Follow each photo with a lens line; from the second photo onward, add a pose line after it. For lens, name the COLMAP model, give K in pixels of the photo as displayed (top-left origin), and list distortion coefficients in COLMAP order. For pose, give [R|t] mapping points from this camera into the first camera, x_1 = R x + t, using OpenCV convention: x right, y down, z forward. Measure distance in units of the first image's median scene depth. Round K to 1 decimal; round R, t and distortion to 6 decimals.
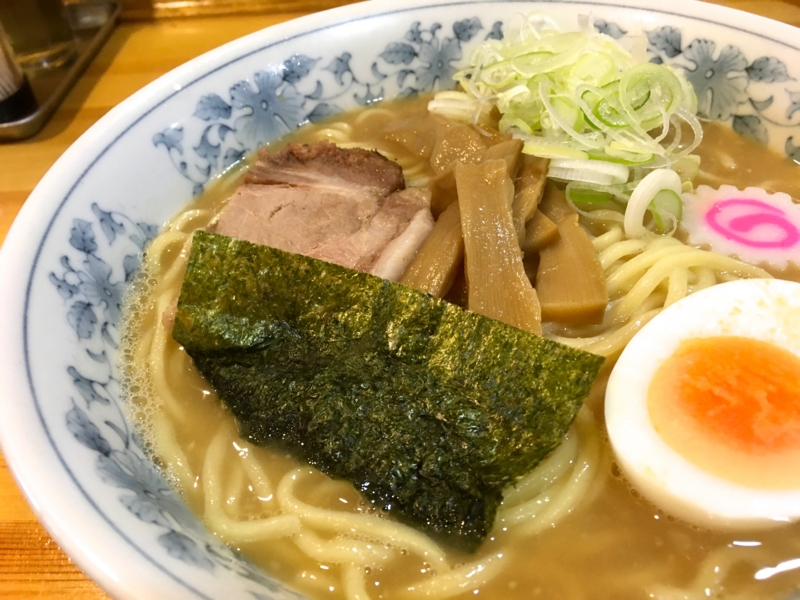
lens RADIAL K [[698.3, 0, 394.2], [0, 698.3, 304.3], [0, 0, 1]] dist [0.028337, -0.074307]
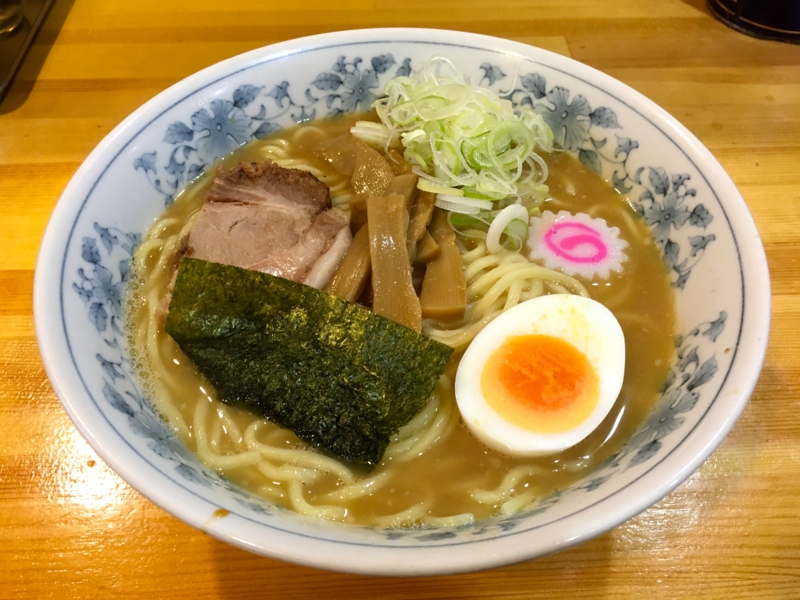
lens RADIAL K [[698.3, 0, 396.4], [0, 698.3, 303.7], [0, 0, 1]] dist [0.028337, -0.074307]
pose [[0.995187, 0.002479, 0.097959, 0.010691], [-0.013285, 0.993864, 0.109809, -0.157363], [-0.097086, -0.110582, 0.989114, -0.419132]]
